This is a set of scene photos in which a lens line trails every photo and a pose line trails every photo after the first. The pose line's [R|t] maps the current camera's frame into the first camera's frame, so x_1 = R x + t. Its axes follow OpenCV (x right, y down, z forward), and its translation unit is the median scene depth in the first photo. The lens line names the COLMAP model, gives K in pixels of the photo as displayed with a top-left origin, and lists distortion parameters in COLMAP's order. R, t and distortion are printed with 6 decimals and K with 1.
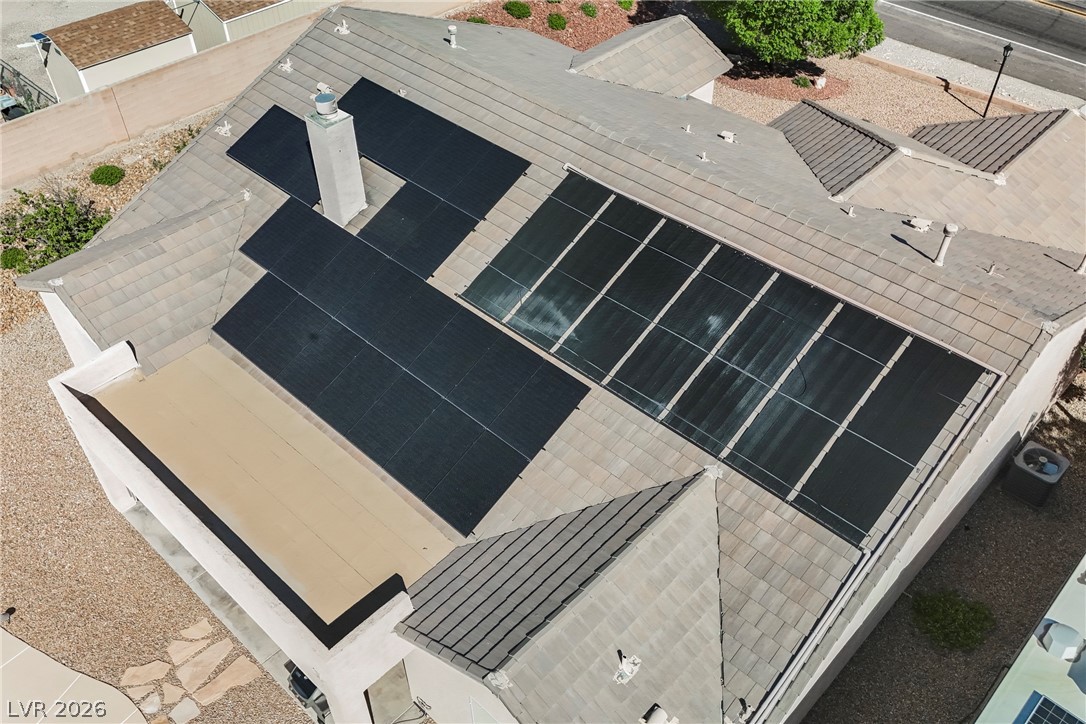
lens RADIAL K [[947.2, 0, 539.2], [0, 947.2, 360.8], [0, 0, 1]] dist [0.064884, -0.036882]
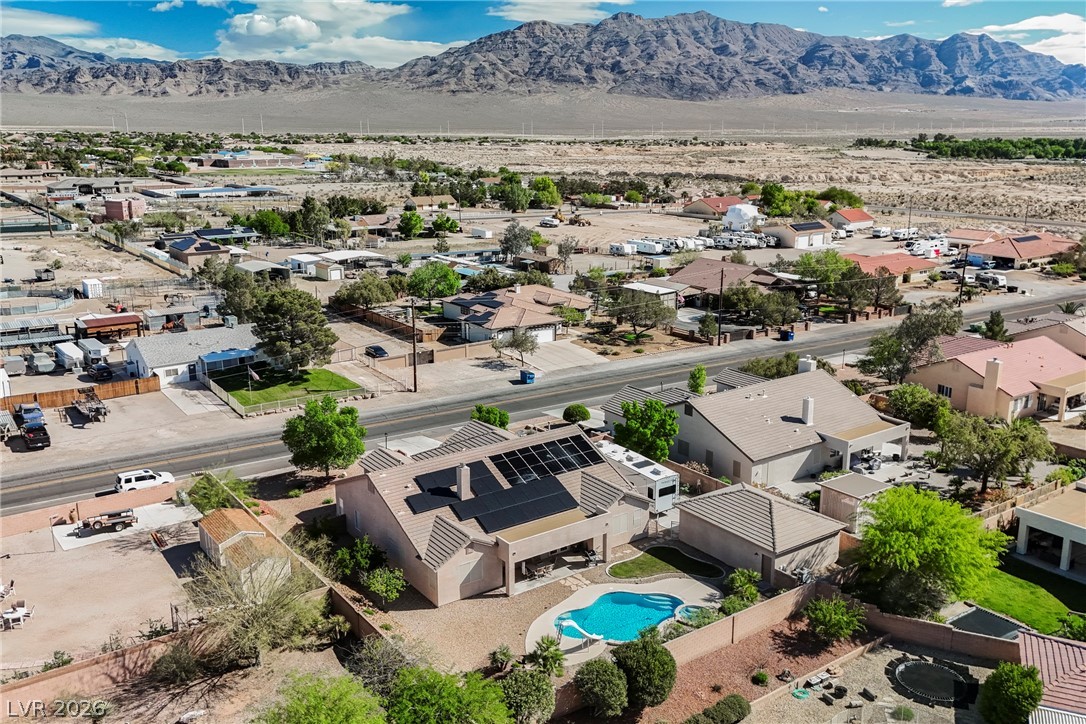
lens RADIAL K [[947.2, 0, 545.4], [0, 947.2, 361.1], [0, 0, 1]] dist [0.064884, -0.036882]
pose [[0.178782, -0.227400, 0.957249, -3.253752], [0.667279, 0.742999, 0.051879, -0.501445], [-0.723033, 0.629477, 0.284574, -0.423134]]
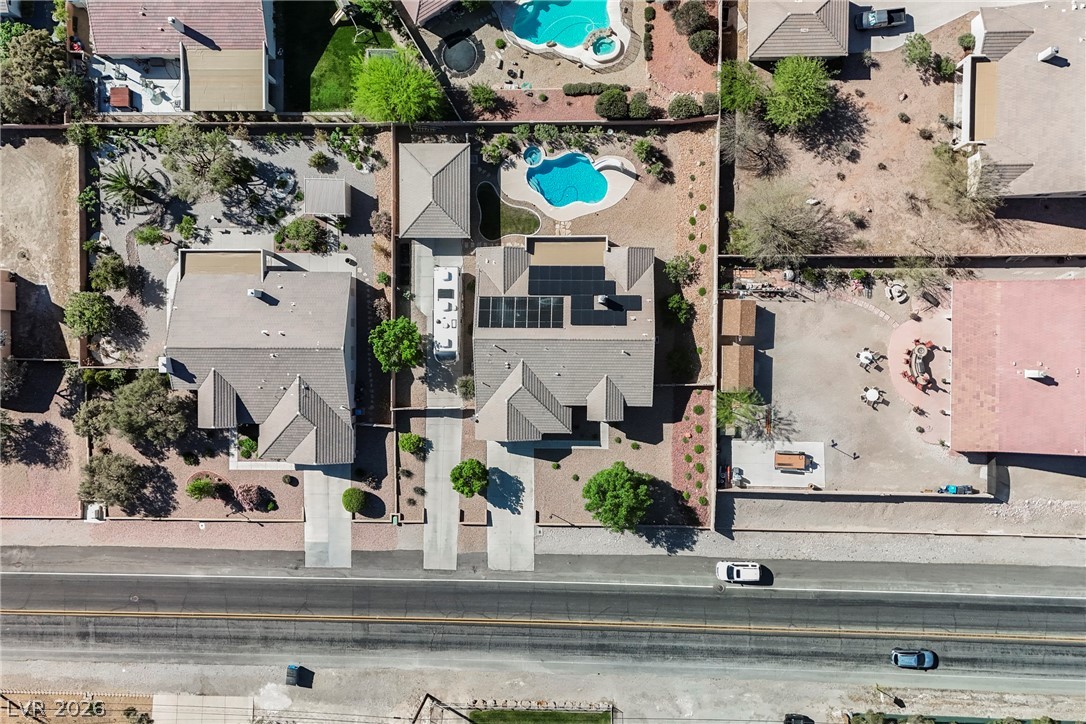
lens RADIAL K [[947.2, 0, 537.1], [0, 947.2, 369.0], [0, 0, 1]] dist [0.064884, -0.036882]
pose [[-0.722409, 0.688232, 0.066805, -0.050096], [-0.424251, -0.517453, 0.743138, -3.844705], [0.546019, 0.508507, 0.665795, -2.217762]]
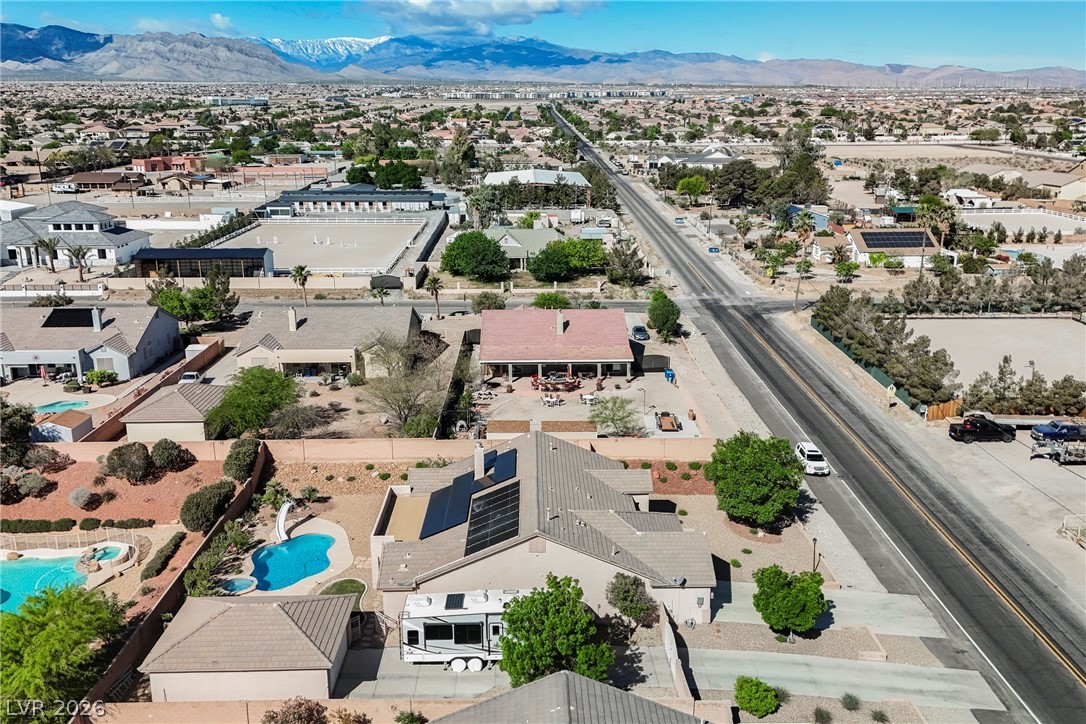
lens RADIAL K [[947.2, 0, 547.1], [0, 947.2, 364.1], [0, 0, 1]] dist [0.064884, -0.036882]
pose [[0.707172, 0.193556, -0.680032, 2.244851], [-0.484980, 0.832662, -0.267335, 0.299344], [0.514493, 0.518854, 0.682706, -1.418051]]
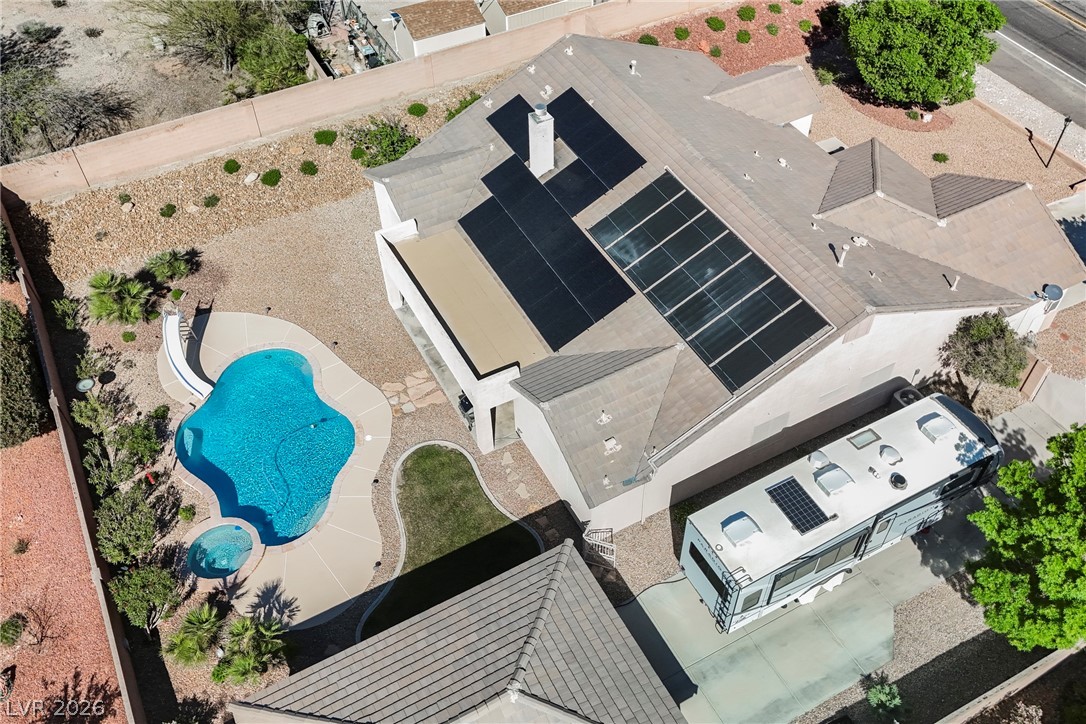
lens RADIAL K [[947.2, 0, 541.6], [0, 947.2, 365.5], [0, 0, 1]] dist [0.064884, -0.036882]
pose [[0.950221, 0.227719, -0.212658, 0.258175], [-0.206112, 0.971257, 0.119072, -0.013808], [0.233661, -0.069314, 0.969844, -0.739736]]
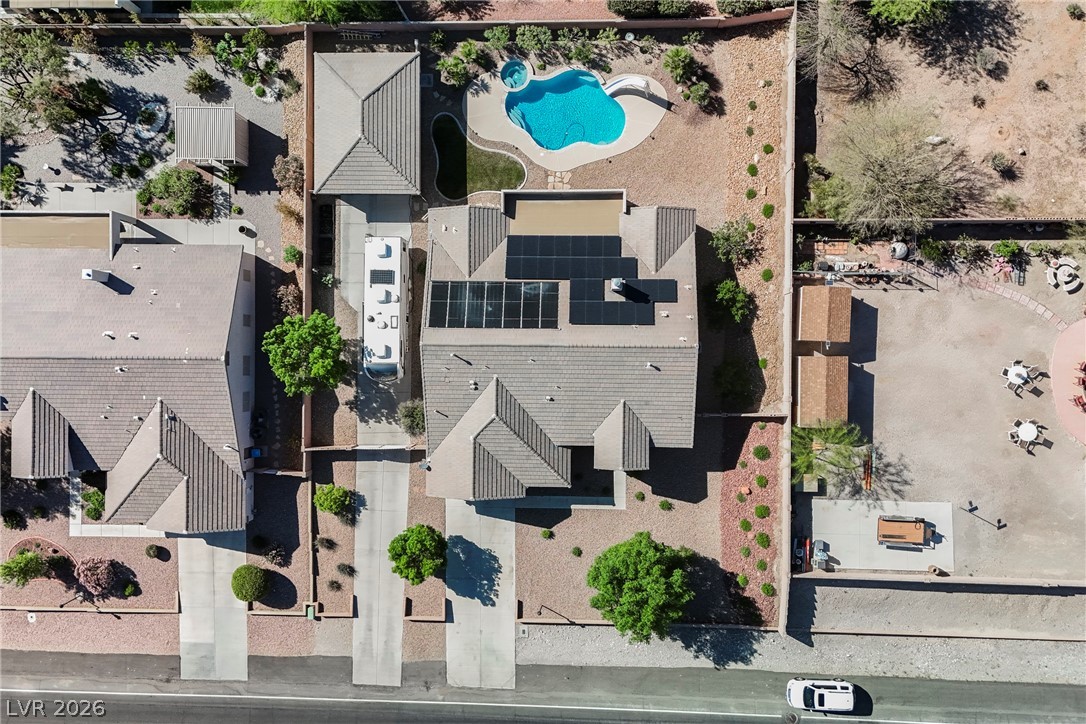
lens RADIAL K [[947.2, 0, 543.1], [0, 947.2, 366.3], [0, 0, 1]] dist [0.064884, -0.036882]
pose [[-0.724522, 0.686984, 0.055865, -0.021766], [-0.422370, -0.506574, 0.751656, -2.623404], [0.544675, 0.520996, 0.657186, -1.074600]]
